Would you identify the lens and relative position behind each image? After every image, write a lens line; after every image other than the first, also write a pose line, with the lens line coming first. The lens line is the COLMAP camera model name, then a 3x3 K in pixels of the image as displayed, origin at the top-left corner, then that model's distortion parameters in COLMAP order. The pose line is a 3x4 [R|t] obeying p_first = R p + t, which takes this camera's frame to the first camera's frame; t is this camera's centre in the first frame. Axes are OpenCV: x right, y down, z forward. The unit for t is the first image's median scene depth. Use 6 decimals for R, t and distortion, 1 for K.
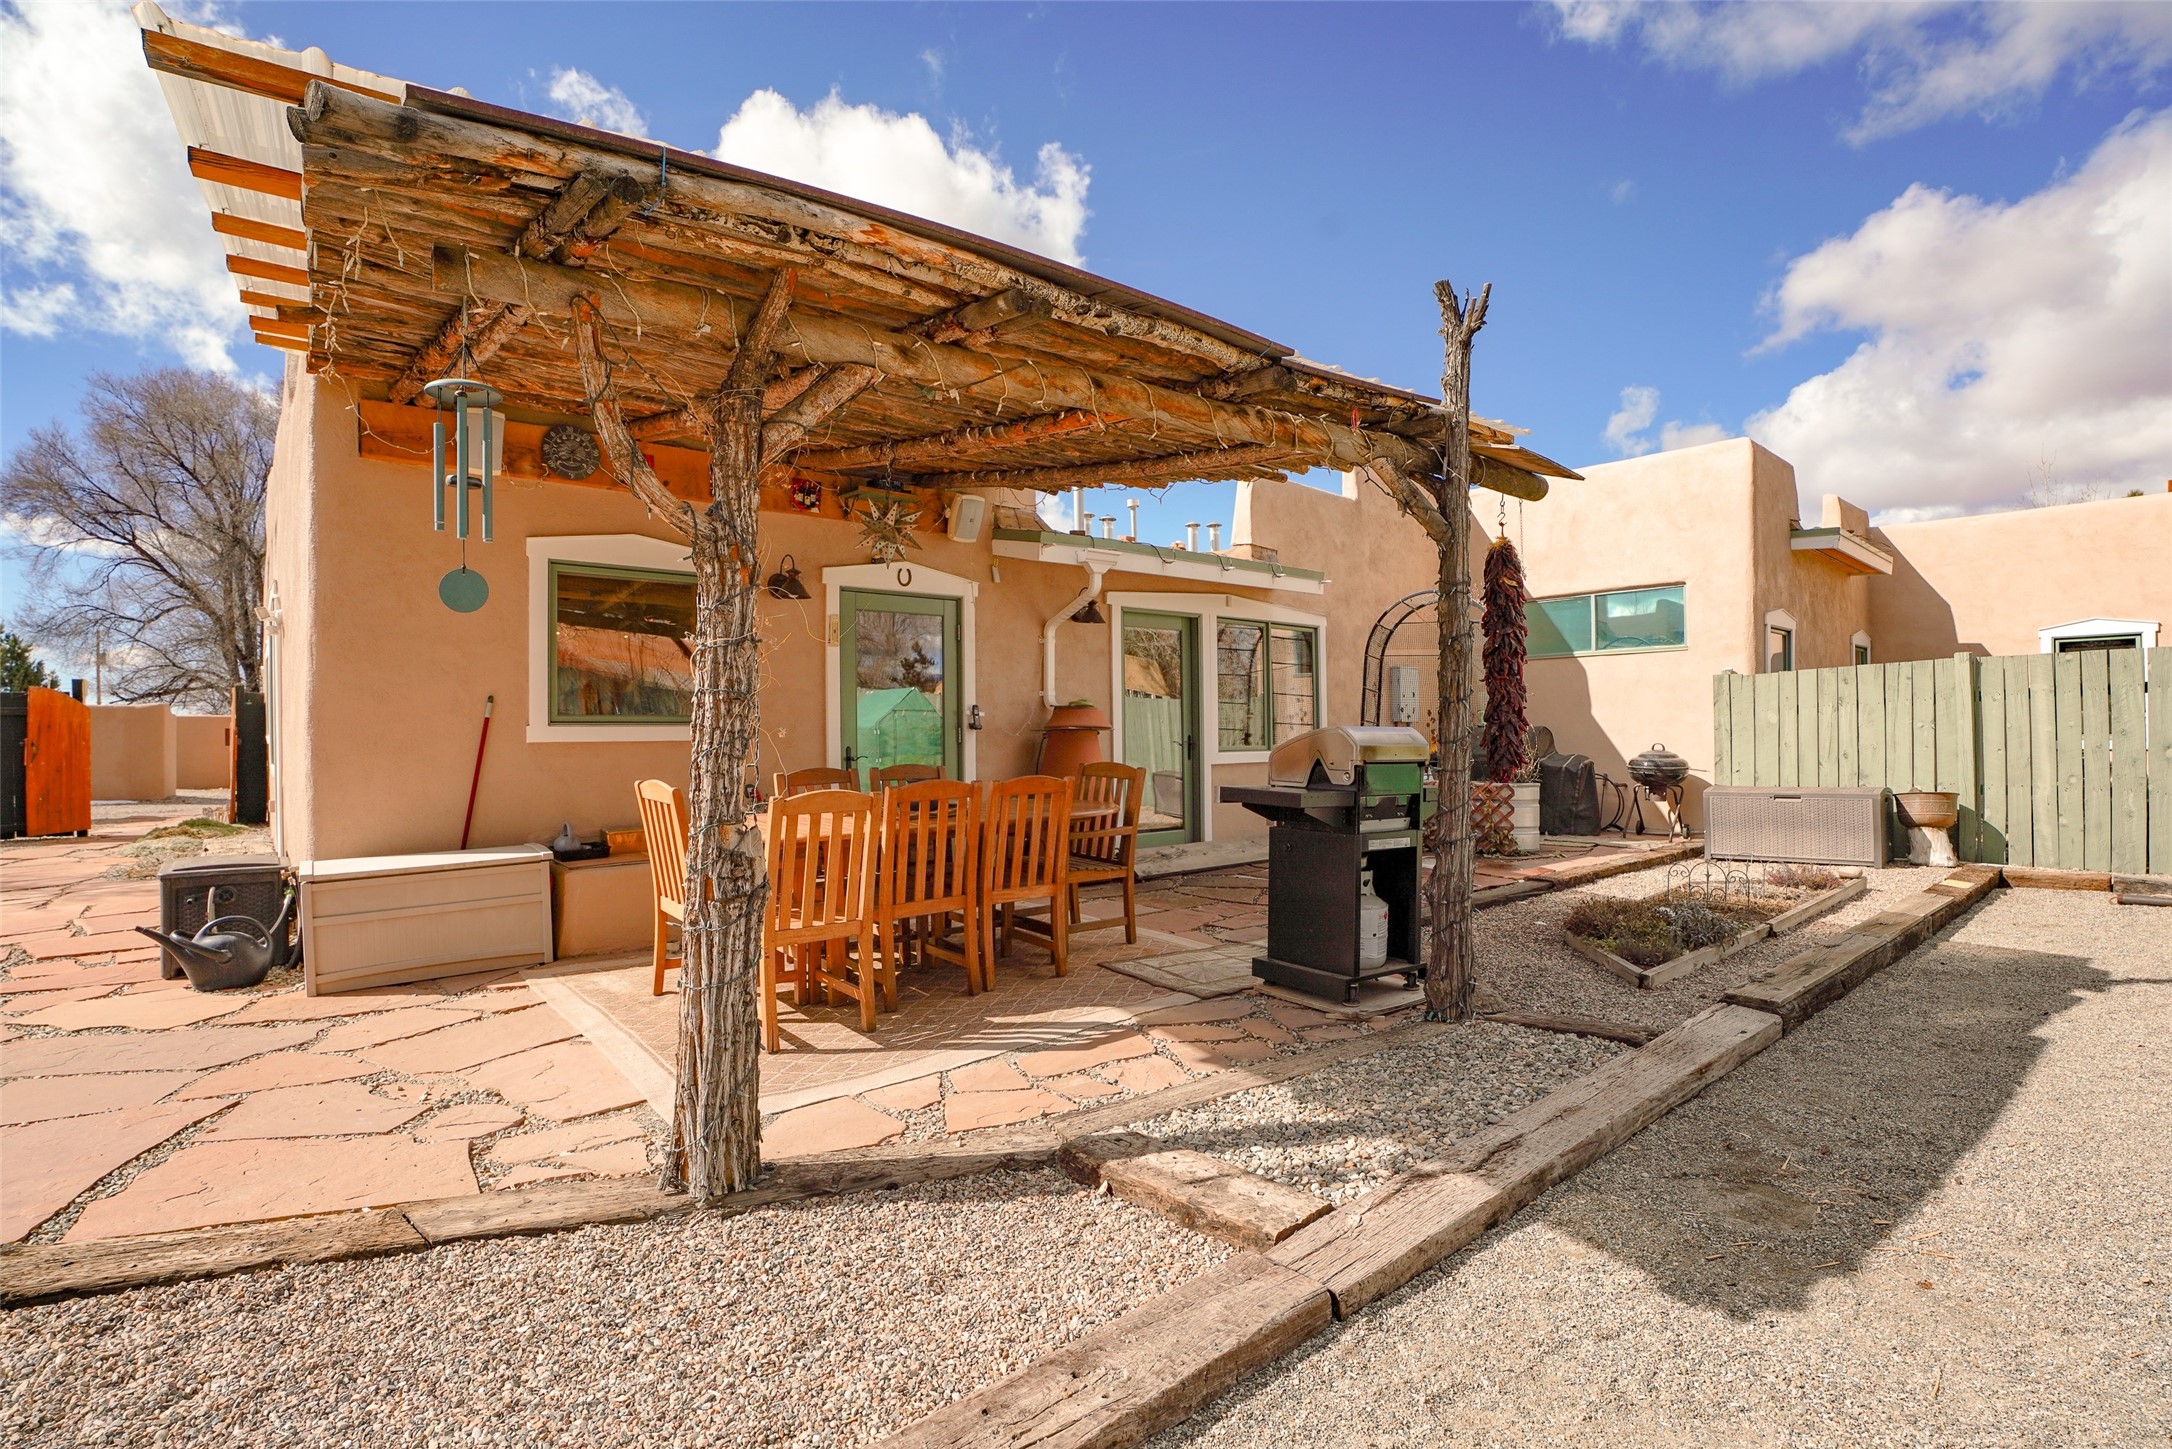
lens RADIAL K [[977.3, 0, 1092.1], [0, 977.3, 724.2], [0, 0, 1]] dist [-0.021524, 0.001596]
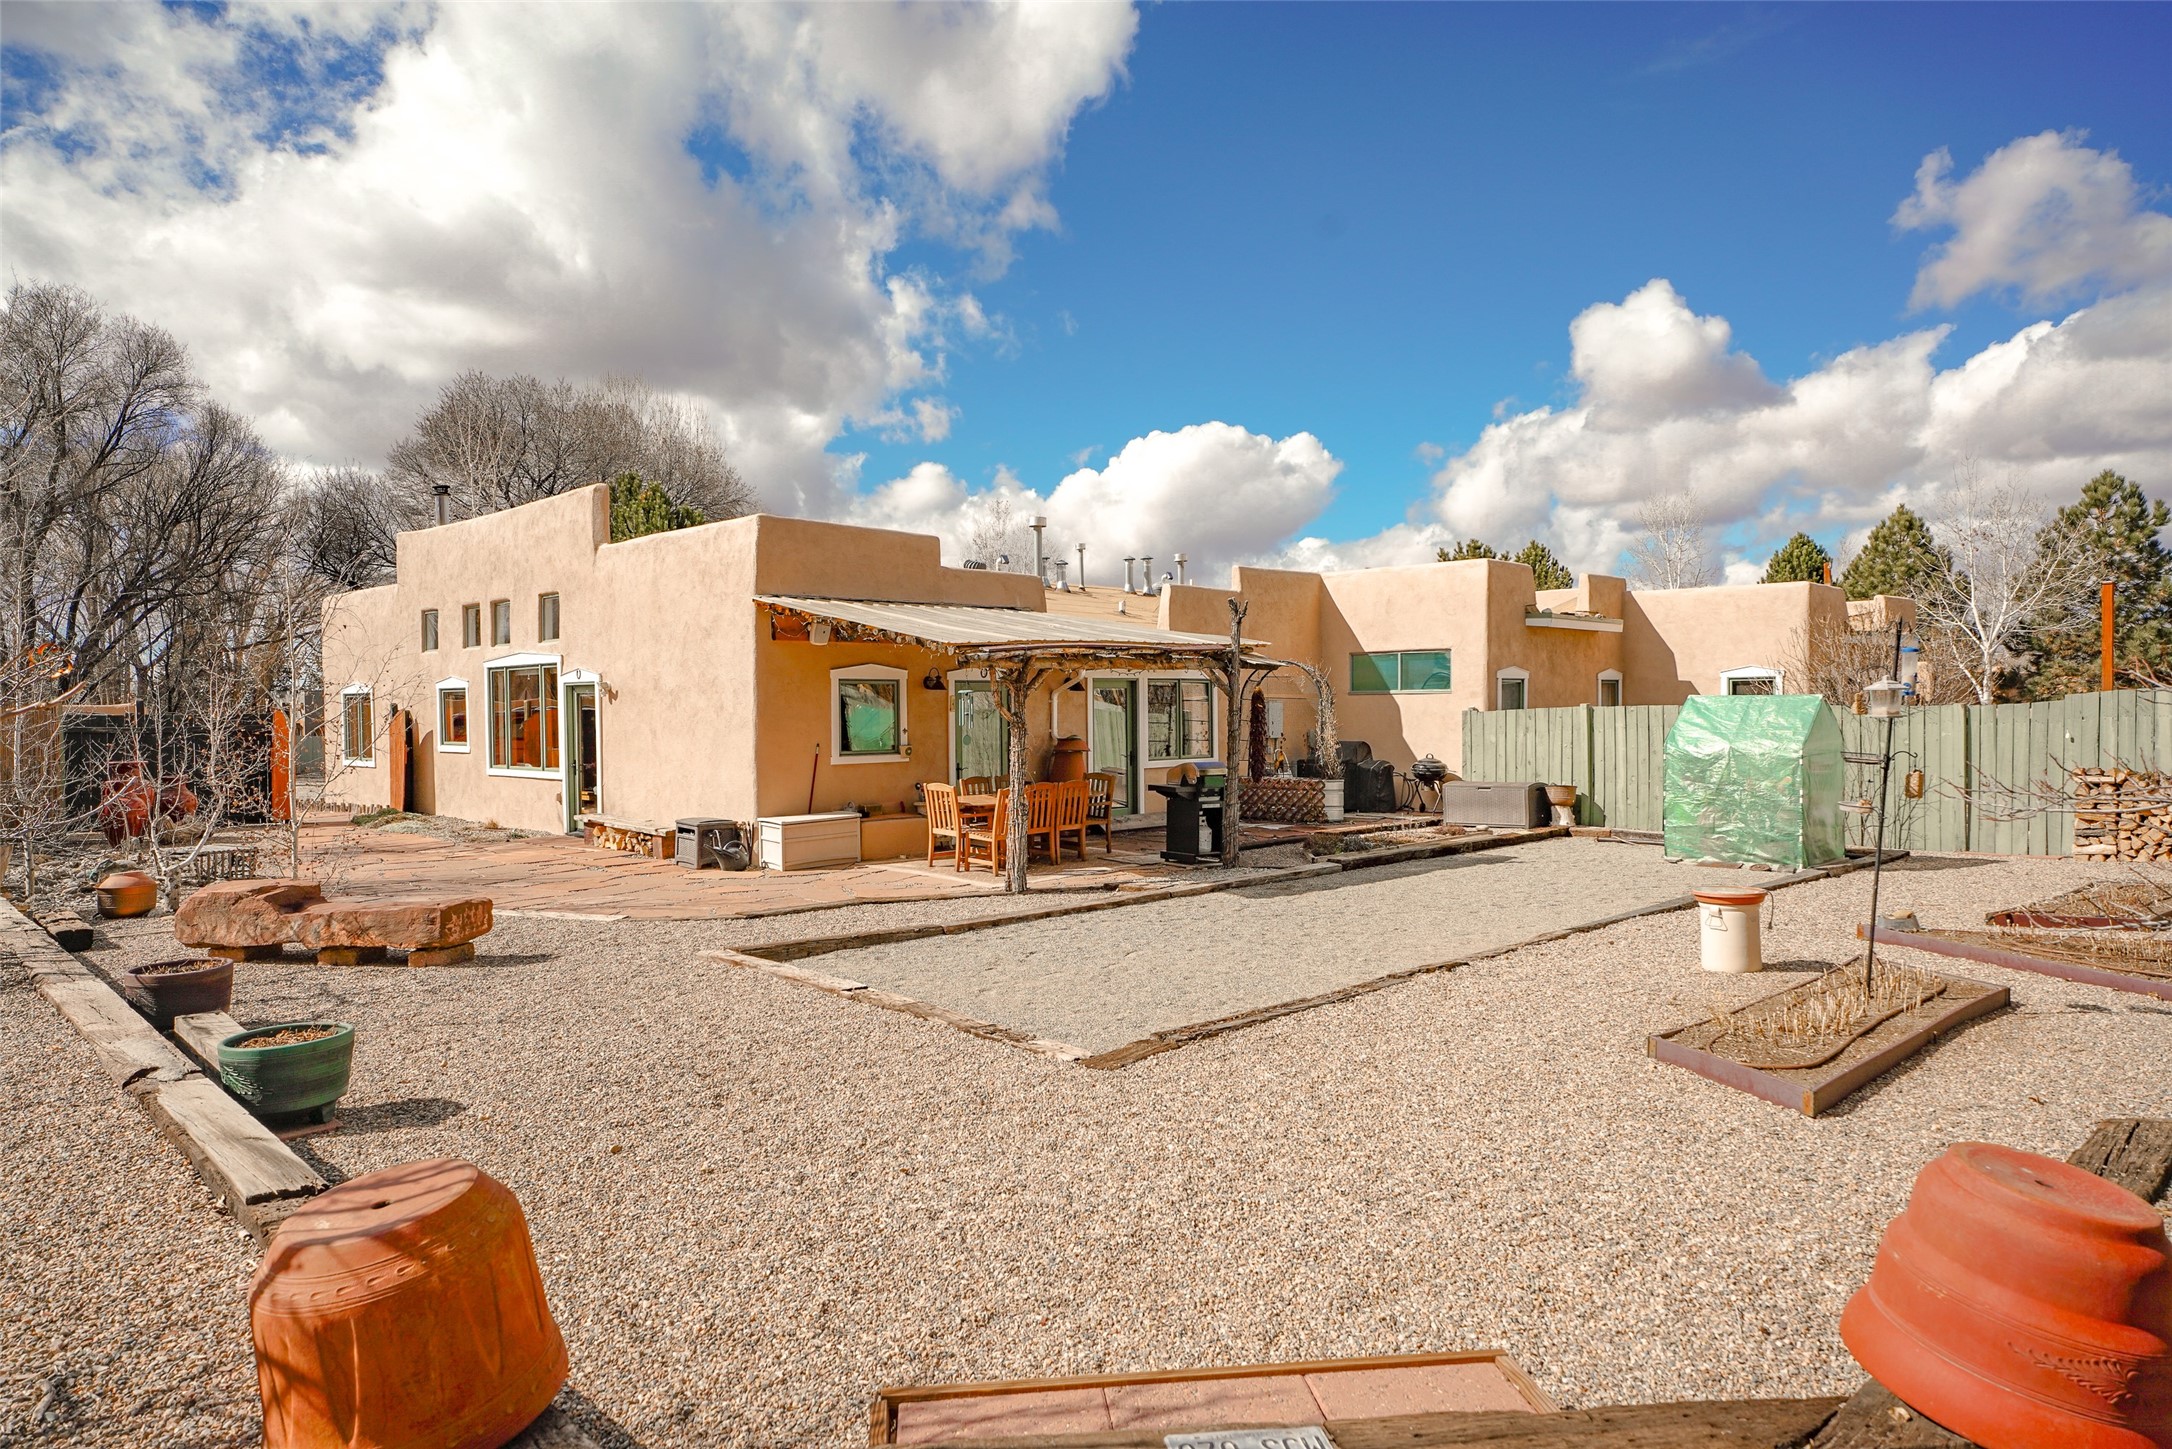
lens RADIAL K [[1387.3, 0, 1087.7], [0, 1387.3, 729.2], [0, 0, 1]] dist [0.071623, 0.004394]
pose [[0.996722, 0.000868, 0.080897, -0.163098], [-0.003485, 0.999475, 0.032219, -0.100310], [-0.080827, -0.032395, 0.996202, -1.327762]]
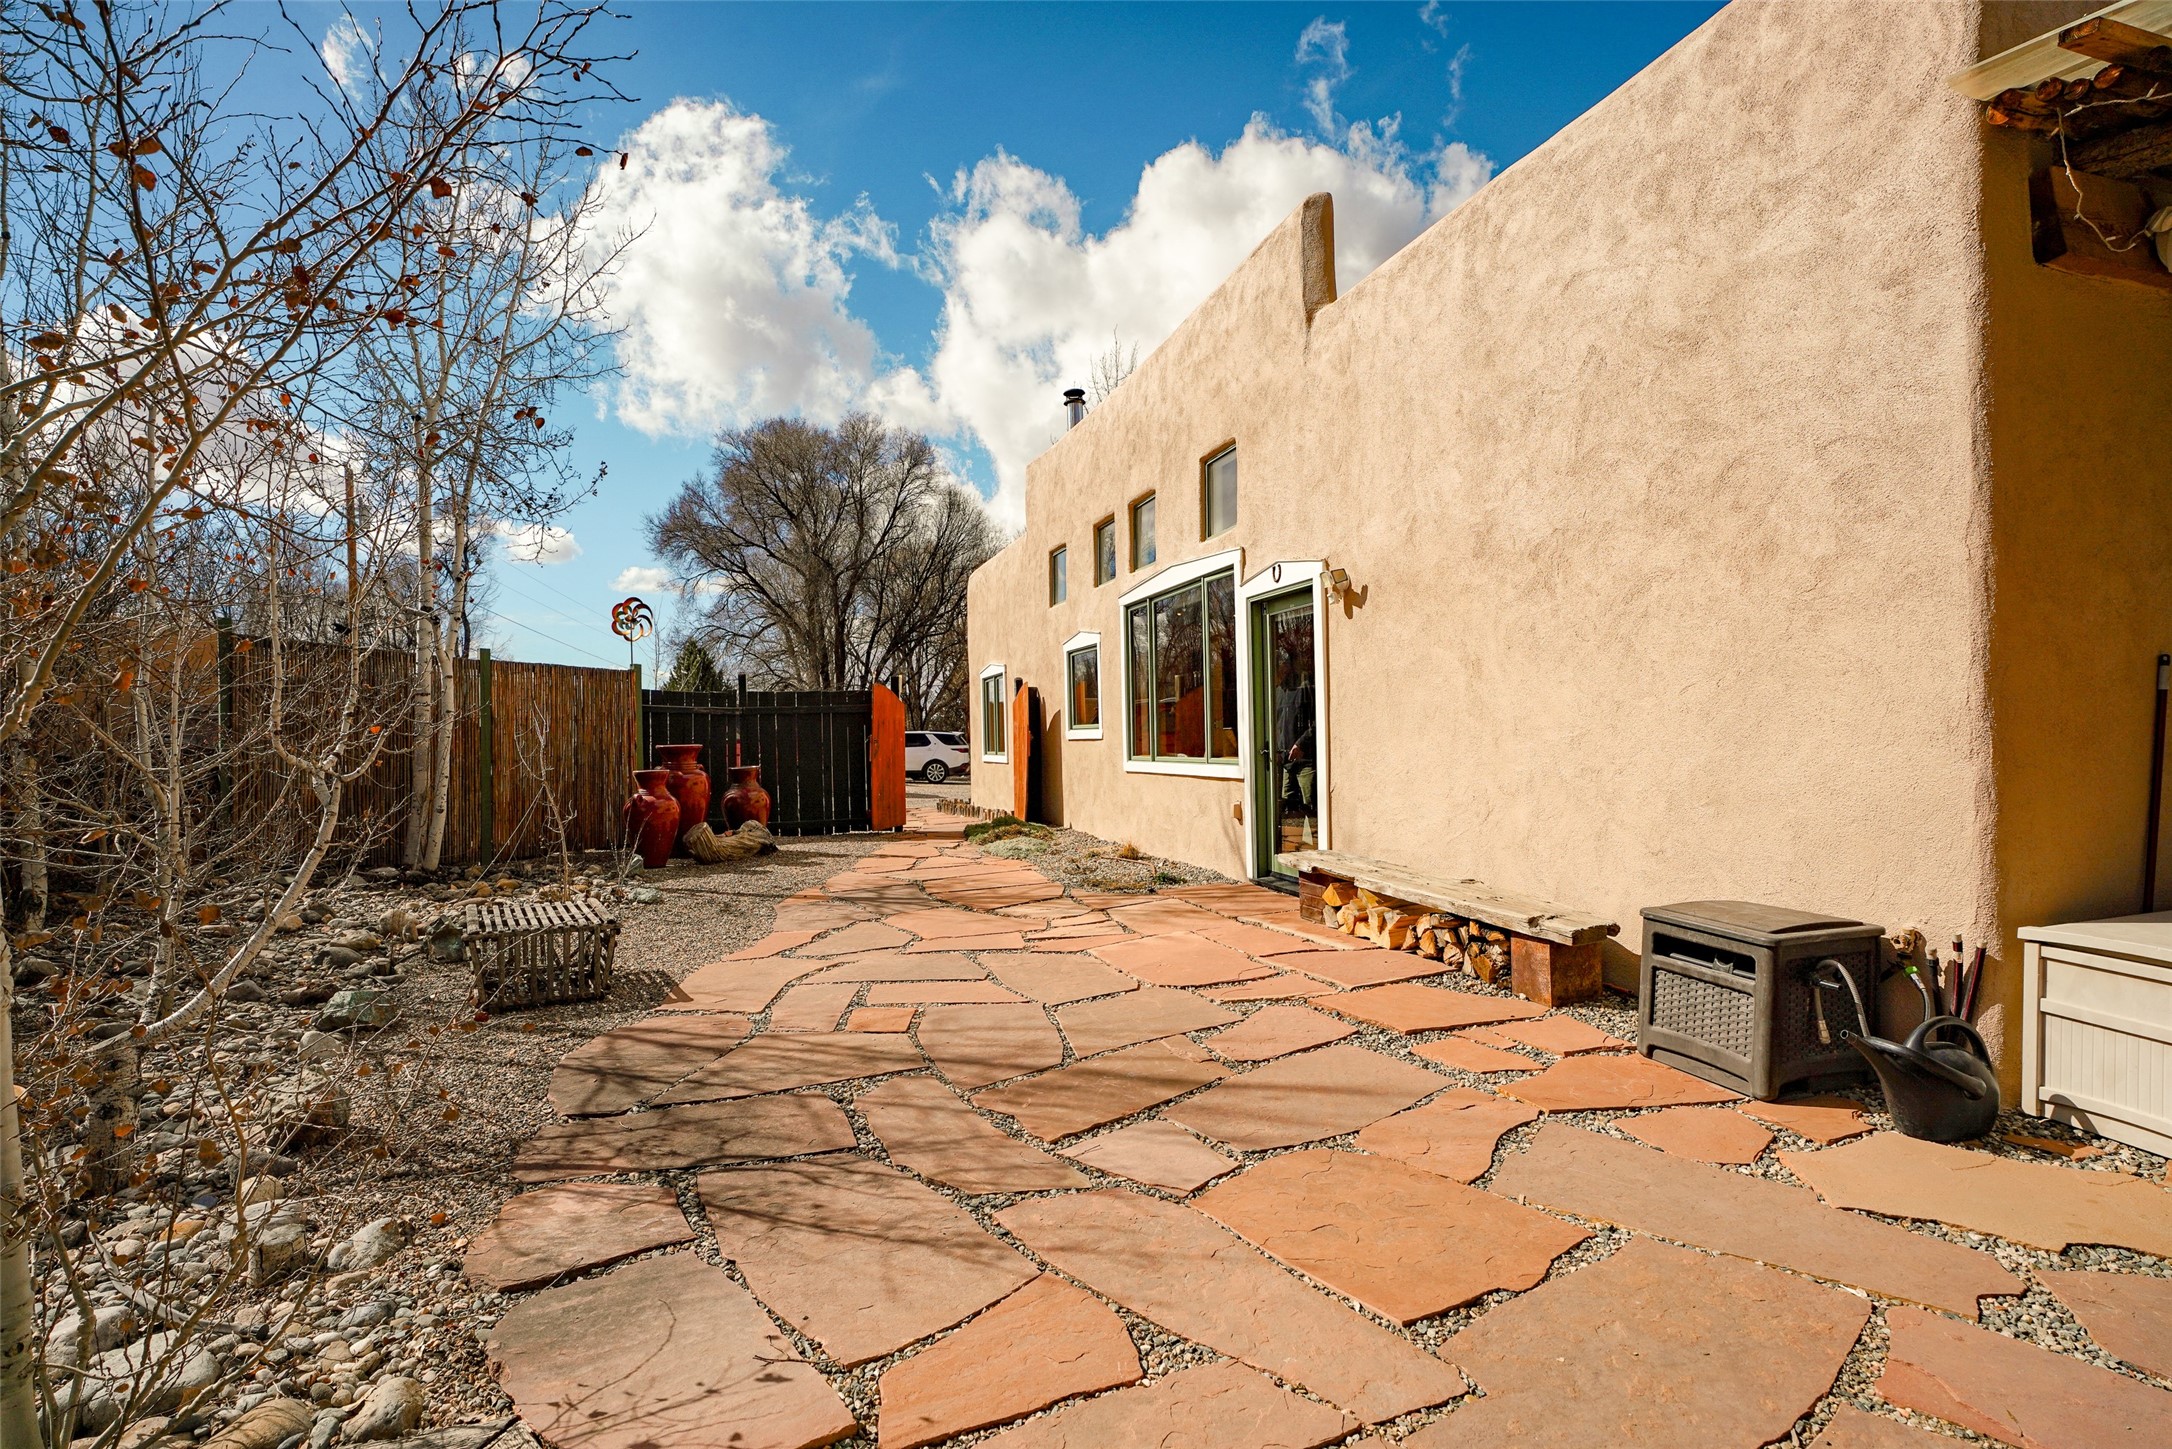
lens RADIAL K [[977.3, 0, 1095.2], [0, 977.3, 715.2], [0, 0, 1]] dist [-0.021524, 0.001596]
pose [[0.931517, -0.012861, -0.363470, -0.633026], [0.011185, 0.999915, -0.006715, 0.004961], [0.363525, 0.002190, 0.931582, 0.144404]]
